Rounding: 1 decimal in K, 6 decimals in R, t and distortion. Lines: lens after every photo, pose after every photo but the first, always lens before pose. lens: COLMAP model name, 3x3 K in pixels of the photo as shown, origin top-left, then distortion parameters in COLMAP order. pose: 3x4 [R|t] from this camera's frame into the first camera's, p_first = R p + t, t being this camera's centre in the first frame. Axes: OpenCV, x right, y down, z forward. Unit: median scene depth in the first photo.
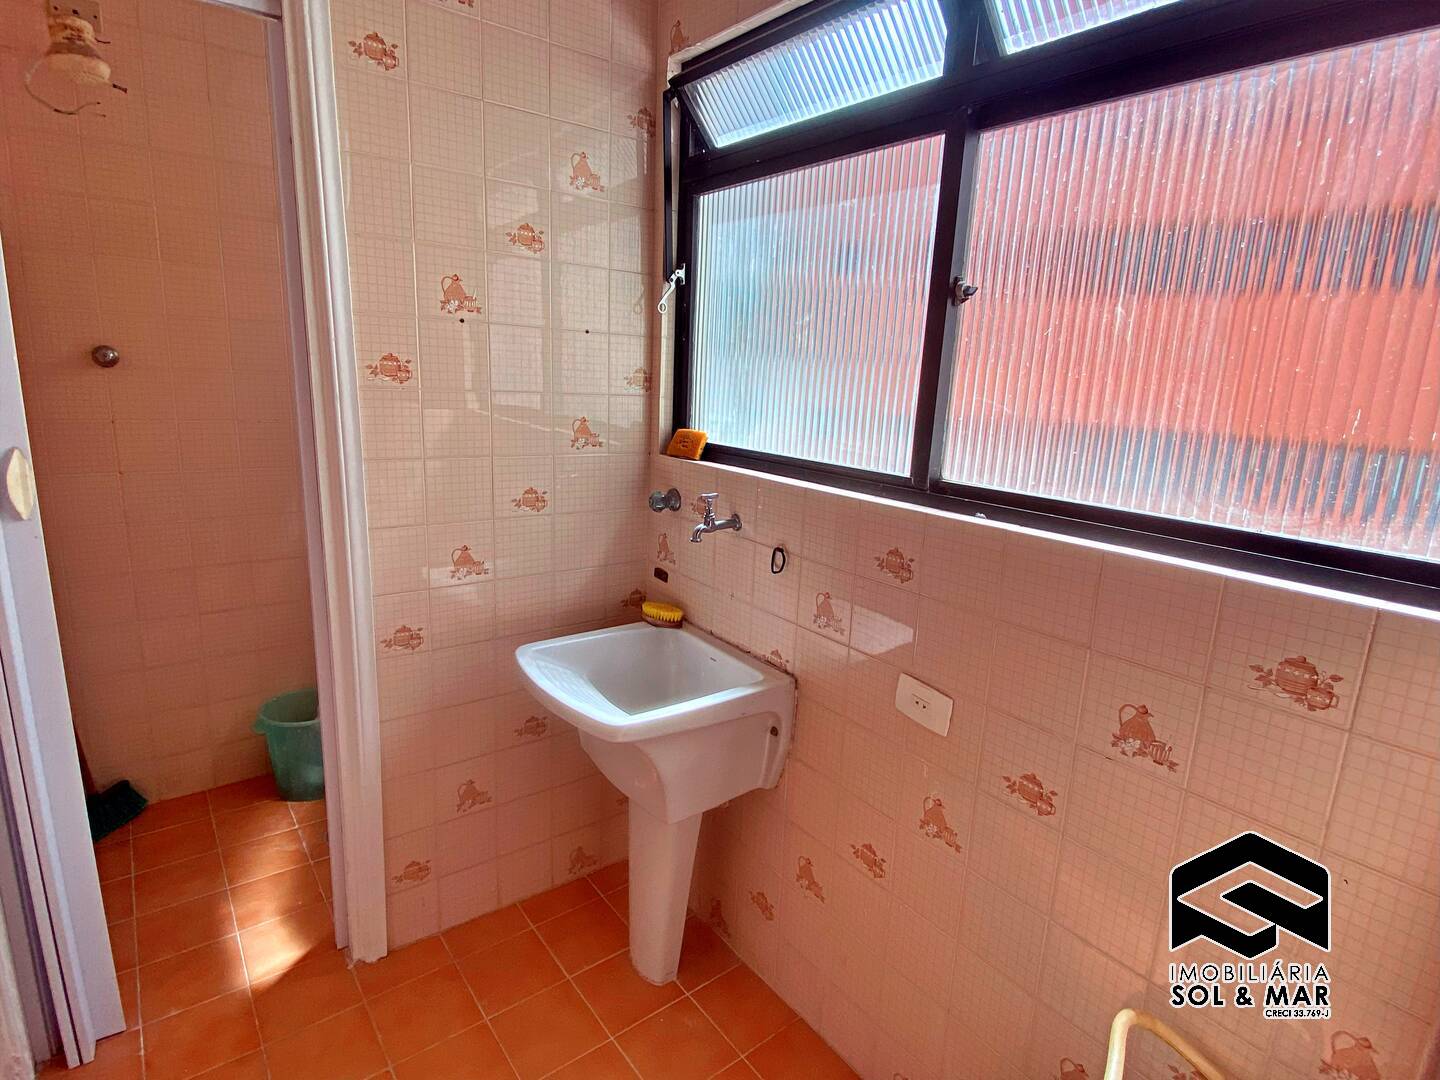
lens RADIAL K [[737.7, 0, 719.7], [0, 737.7, 528.1], [0, 0, 1]] dist [0.032347, -0.027575]
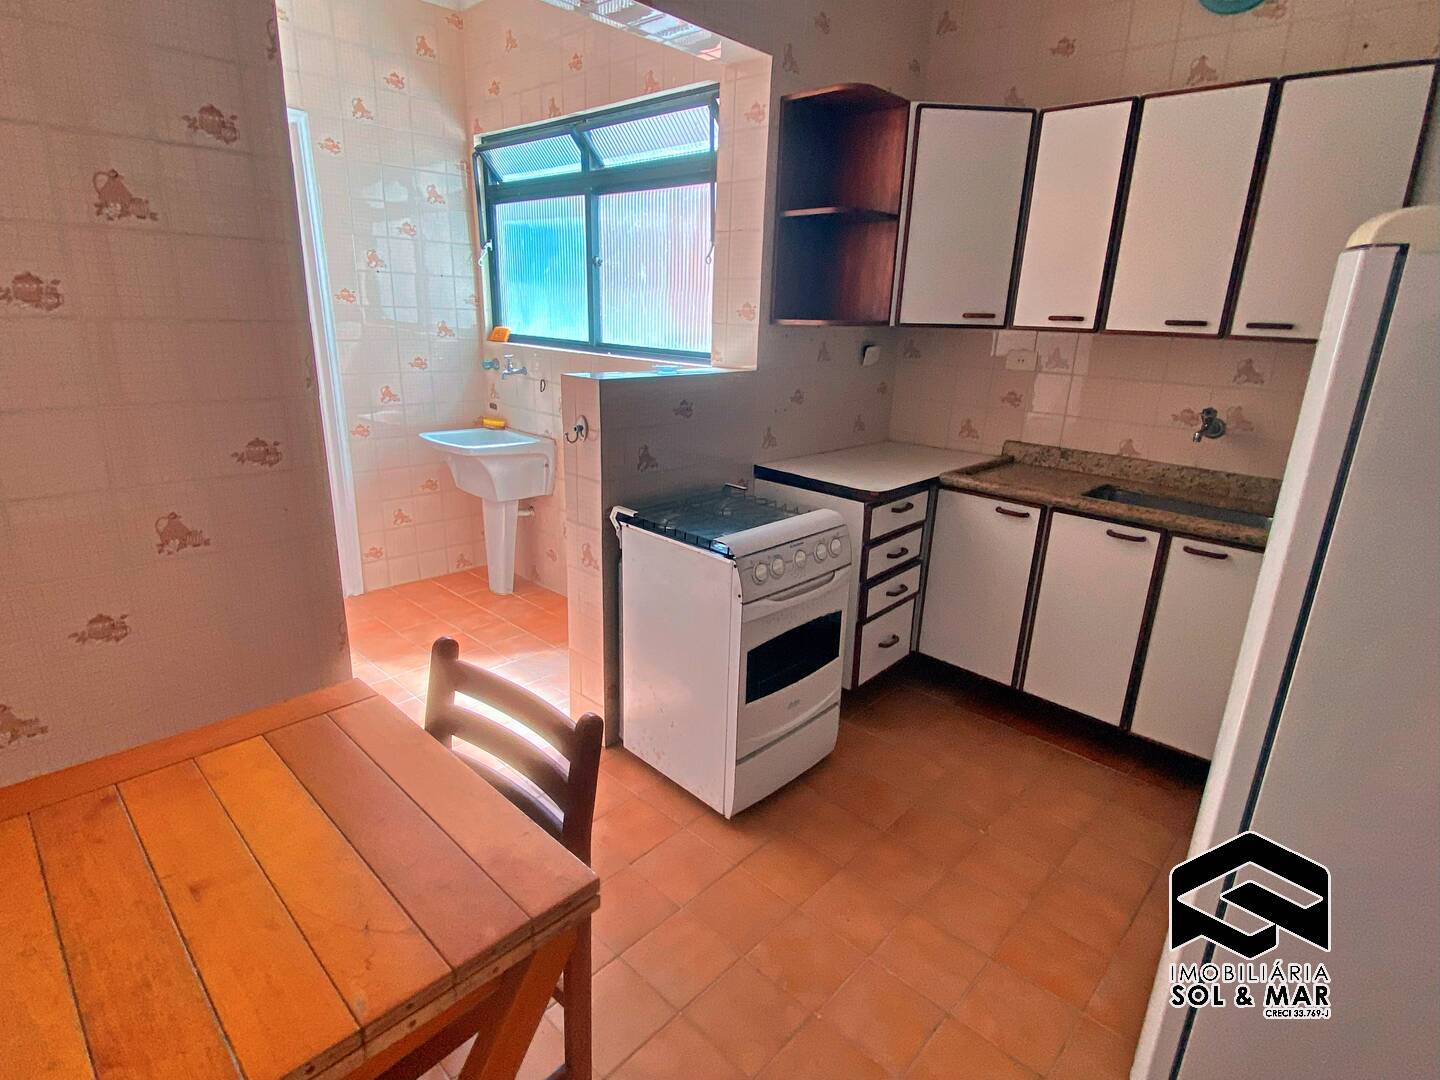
lens RADIAL K [[737.7, 0, 713.5], [0, 737.7, 525.3], [0, 0, 1]] dist [0.032347, -0.027575]
pose [[0.987773, -0.056545, 0.145284, 0.209546], [0.042756, 0.994429, 0.096344, 0.234464], [-0.149922, -0.088954, 0.984688, -1.113400]]
